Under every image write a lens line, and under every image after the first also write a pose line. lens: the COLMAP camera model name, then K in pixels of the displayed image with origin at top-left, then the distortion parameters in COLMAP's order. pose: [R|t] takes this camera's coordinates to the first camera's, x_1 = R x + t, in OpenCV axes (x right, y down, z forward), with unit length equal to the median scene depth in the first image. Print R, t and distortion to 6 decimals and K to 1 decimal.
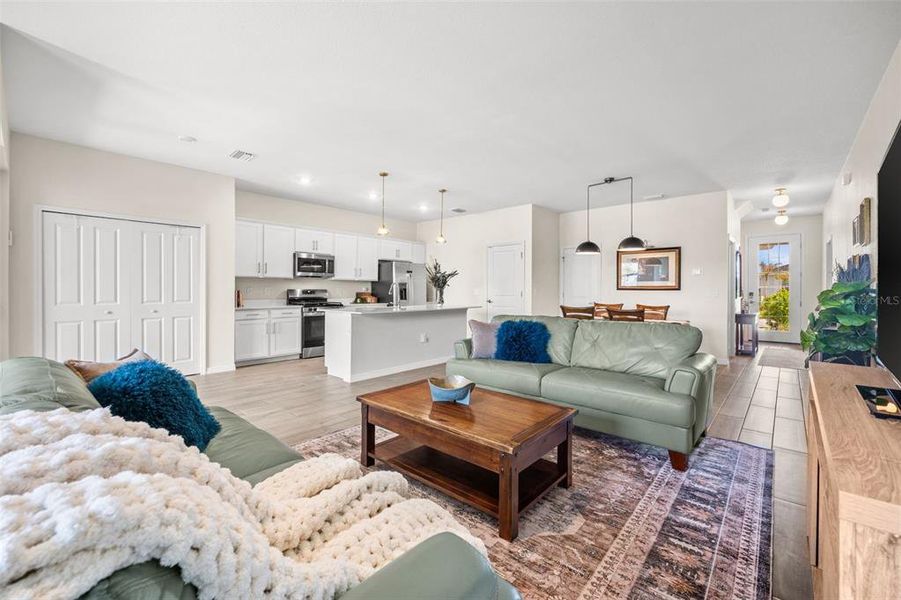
lens RADIAL K [[374.3, 0, 451.0], [0, 374.3, 291.7], [0, 0, 1]] dist [0.000301, 0.000095]
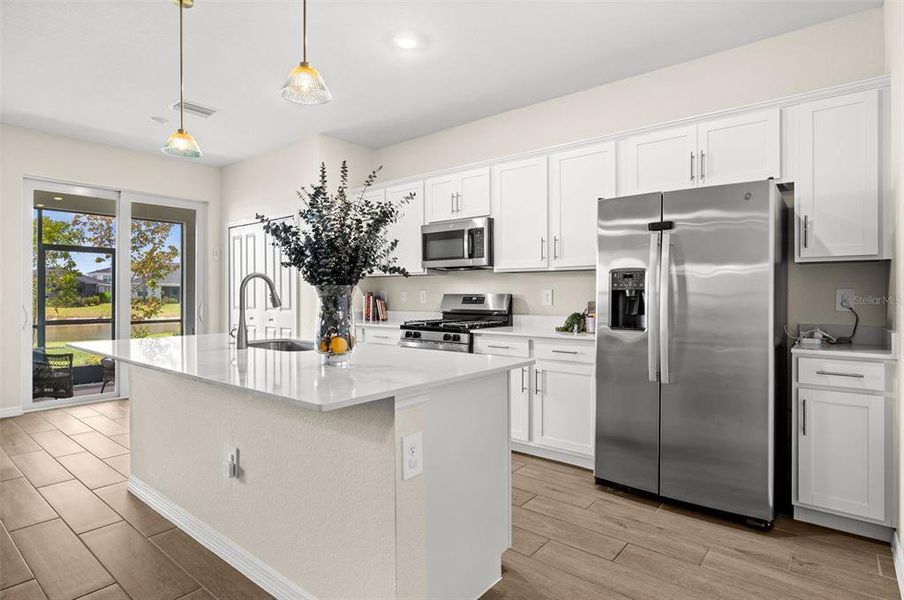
lens RADIAL K [[477.5, 0, 453.0], [0, 477.5, 293.5], [0, 0, 1]] dist [-0.001007, -0.000106]
pose [[0.046366, -0.006285, -0.998905, 0.266432], [-0.003945, 0.999971, -0.006474, -0.003187], [0.998917, 0.004241, 0.046339, 1.018652]]
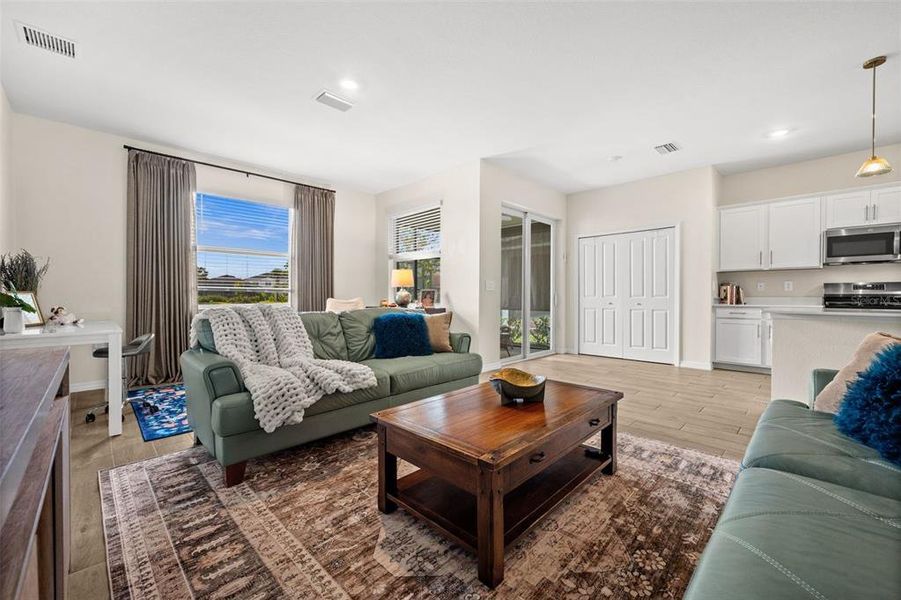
lens RADIAL K [[362.2, 0, 451.1], [0, 362.2, 298.4], [0, 0, 1]] dist [-0.002127, 0.000162]
pose [[-0.054285, 0.003064, -0.998521, 0.305627], [-0.003893, 0.999987, 0.003280, 0.024390], [0.998518, 0.004066, -0.054272, 0.336621]]
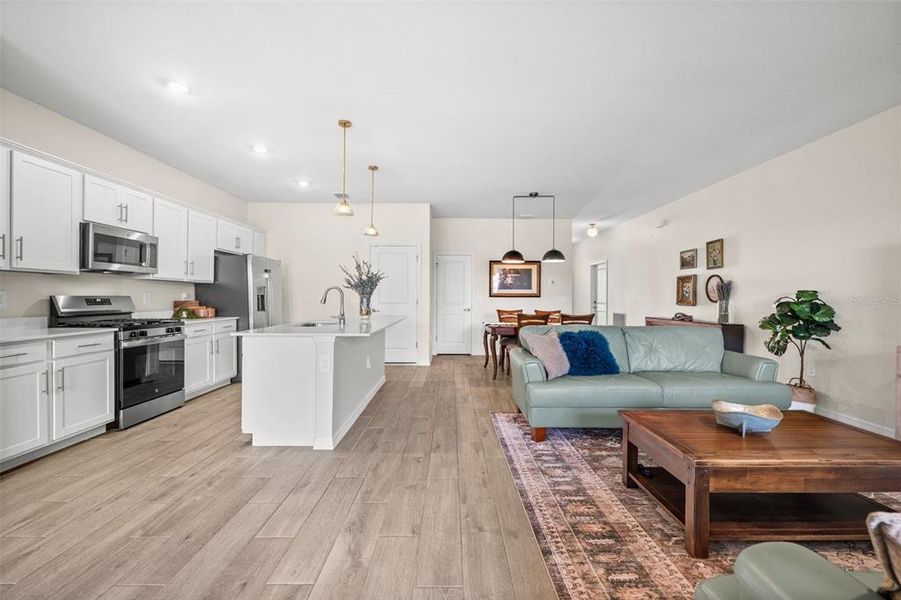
lens RADIAL K [[371.1, 0, 451.1], [0, 371.1, 299.9], [0, 0, 1]] dist [0.000637, -0.000082]
pose [[0.742675, -0.005576, 0.669628, -0.390206], [0.001640, 0.999977, 0.006509, -0.003556], [-0.669650, -0.003736, 0.742668, 0.309220]]
